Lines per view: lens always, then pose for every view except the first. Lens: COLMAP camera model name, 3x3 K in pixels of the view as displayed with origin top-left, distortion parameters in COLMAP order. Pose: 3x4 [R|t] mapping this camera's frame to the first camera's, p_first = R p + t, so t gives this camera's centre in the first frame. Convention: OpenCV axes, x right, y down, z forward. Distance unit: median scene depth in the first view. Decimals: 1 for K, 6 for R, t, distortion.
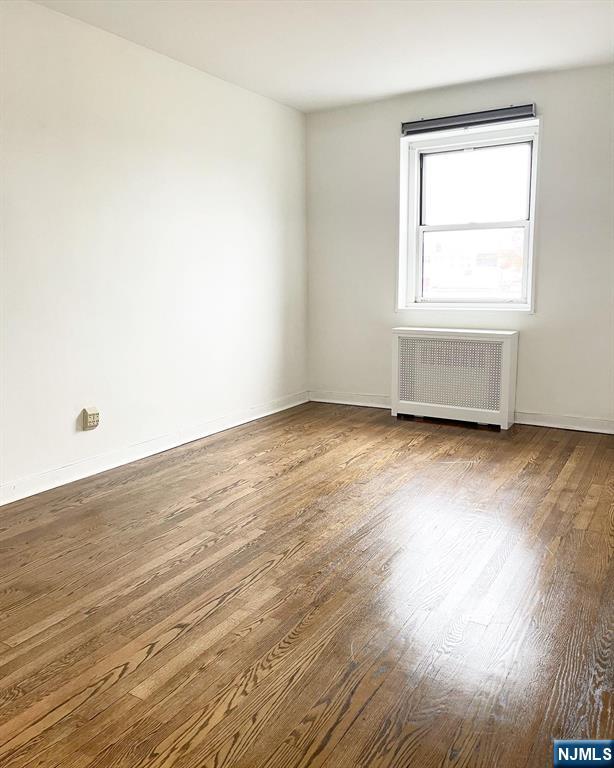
lens RADIAL K [[607.7, 0, 315.9], [0, 607.7, 369.4], [0, 0, 1]] dist [0.046471, -0.046025]
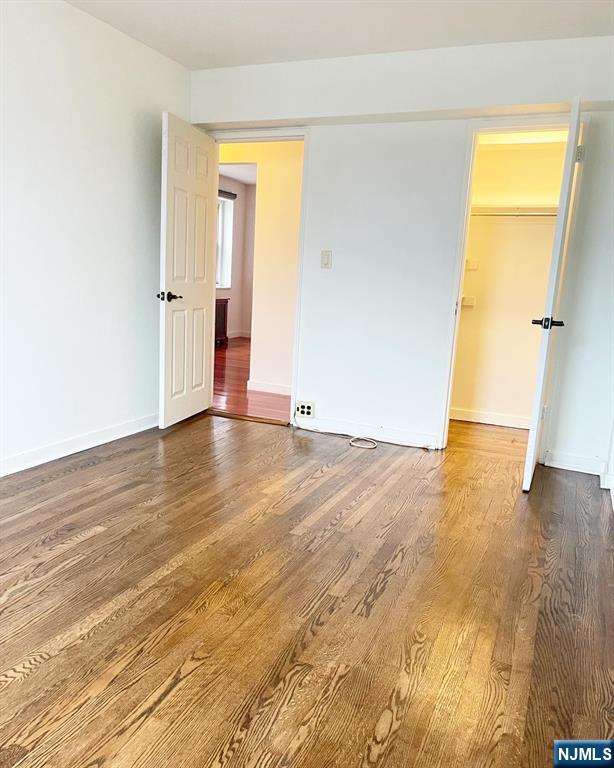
lens RADIAL K [[630.7, 0, 302.0], [0, 630.7, 391.4], [0, 0, 1]] dist [0.045051, -0.013330]
pose [[-0.992276, -0.024748, -0.121555, 0.023942], [-0.063263, 0.943851, 0.324259, -0.239169], [0.106705, 0.329445, -0.938126, 1.560812]]
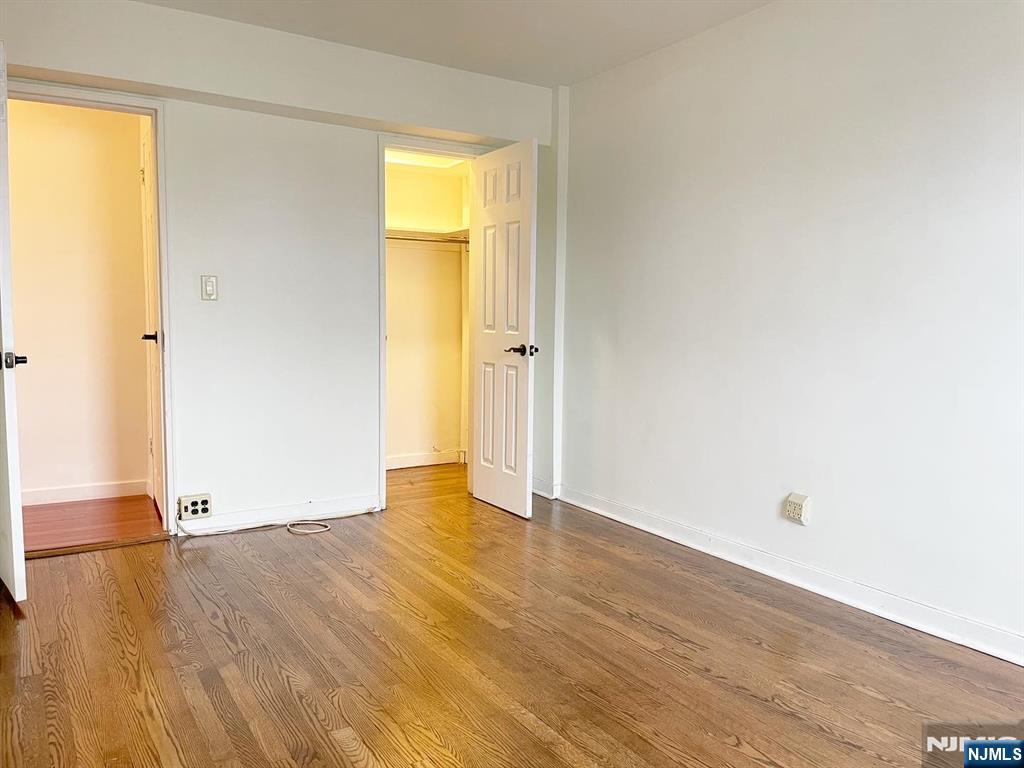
lens RADIAL K [[785.2, 0, 518.6], [0, 785.2, 377.1], [0, 0, 1]] dist [0.042912, -0.024997]
pose [[-0.454029, 0.071642, -0.888102, 0.671925], [-0.141240, 0.978372, 0.151130, -0.185437], [0.879721, 0.194053, -0.434091, 1.161478]]
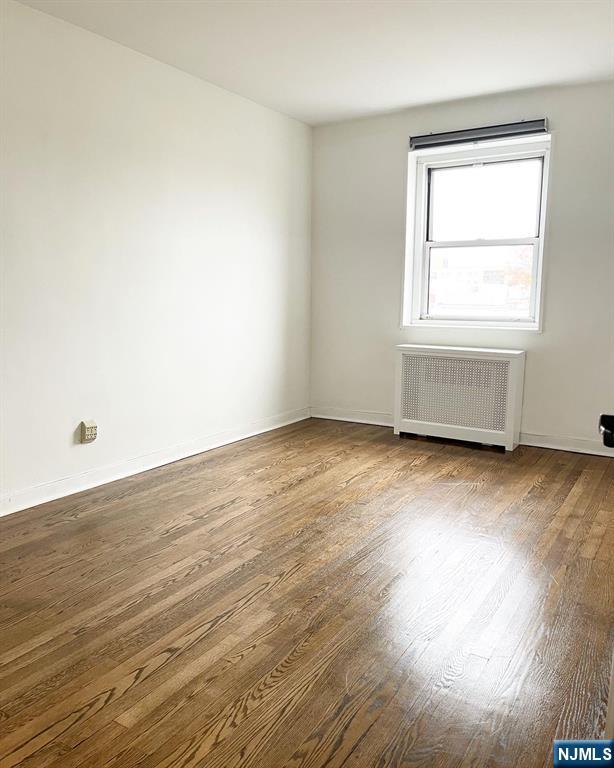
lens RADIAL K [[607.7, 0, 307.2], [0, 607.7, 381.3], [0, 0, 1]] dist [0.046471, -0.046025]
pose [[0.999597, 0.019281, -0.020812, 0.004521], [-0.019350, 0.999808, -0.003126, -0.004819], [0.020748, 0.003528, 0.999779, 0.019442]]
